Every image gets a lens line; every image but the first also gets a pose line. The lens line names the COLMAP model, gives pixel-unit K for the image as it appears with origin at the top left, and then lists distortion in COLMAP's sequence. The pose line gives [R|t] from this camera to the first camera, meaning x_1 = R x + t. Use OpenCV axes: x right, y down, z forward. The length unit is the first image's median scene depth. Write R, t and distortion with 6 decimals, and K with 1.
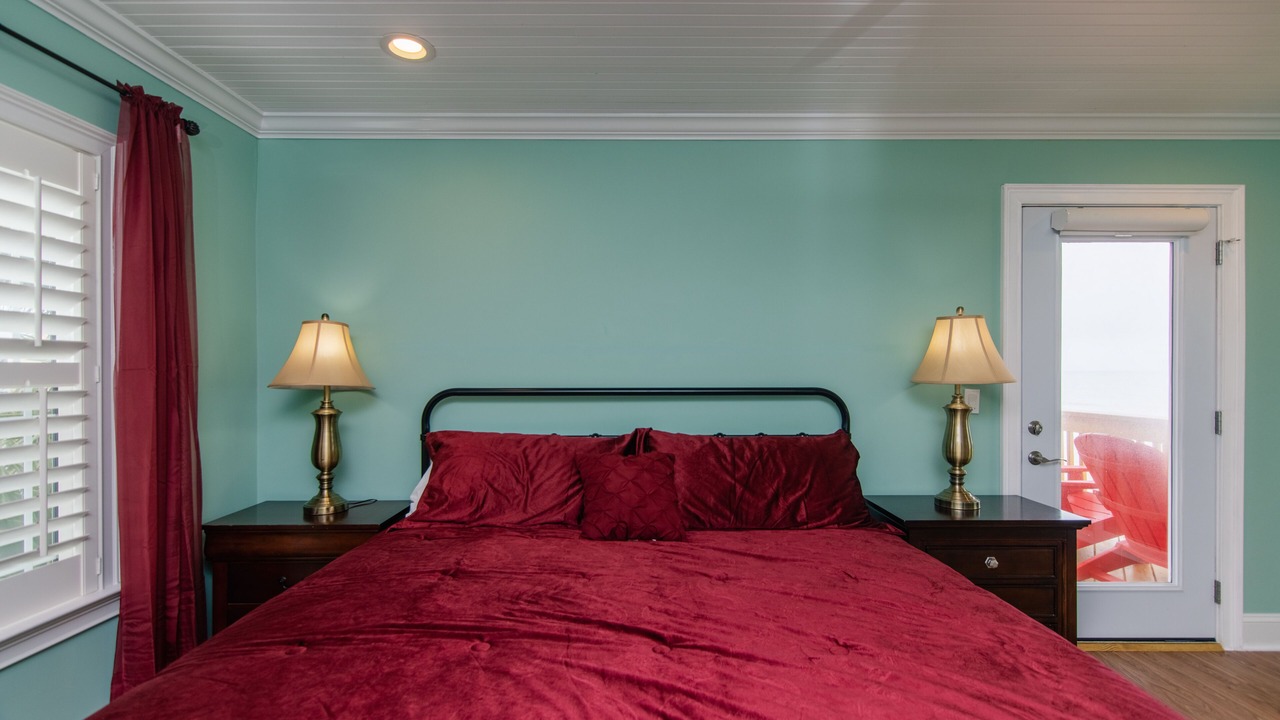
lens RADIAL K [[579.5, 0, 646.8], [0, 579.5, 367.6], [0, 0, 1]] dist [-0.000820, -0.000696]
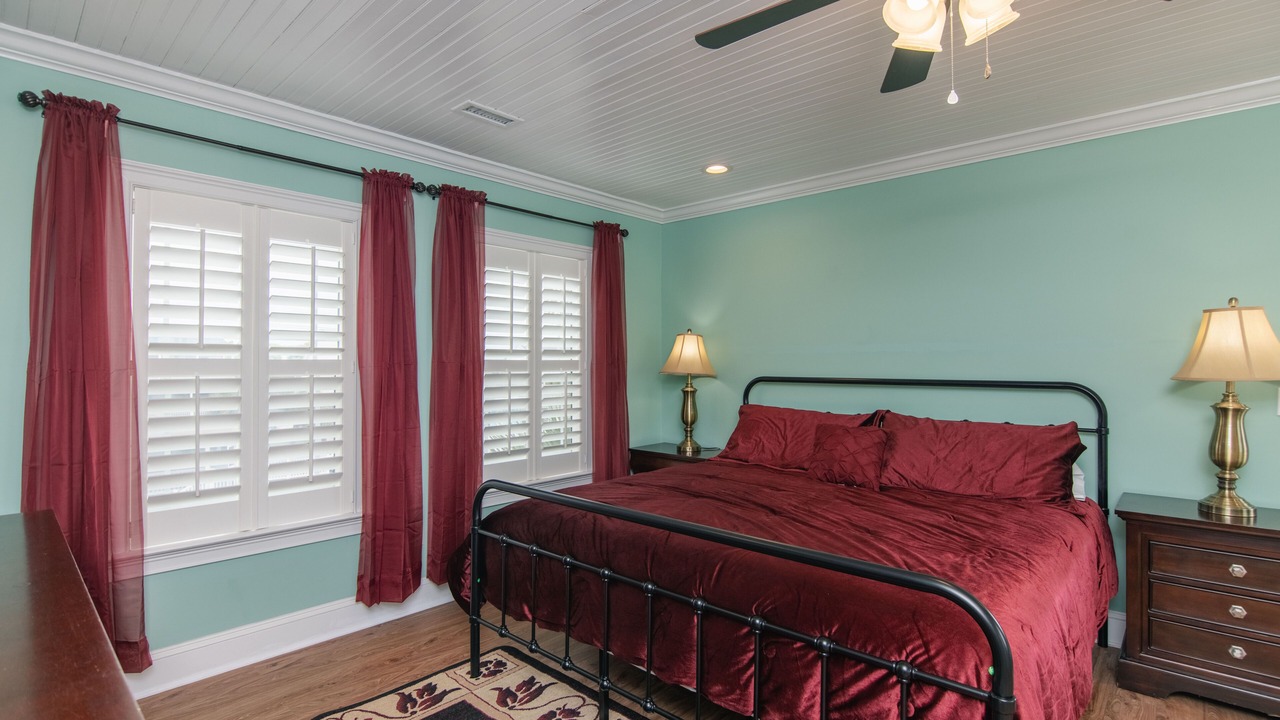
lens RADIAL K [[579.5, 0, 634.9], [0, 579.5, 354.3], [0, 0, 1]] dist [-0.000820, -0.000696]
pose [[0.739670, -0.007221, -0.672931, 0.458508], [0.000344, 0.999946, -0.010352, -0.005954], [0.672970, 0.007425, 0.739633, -0.329485]]
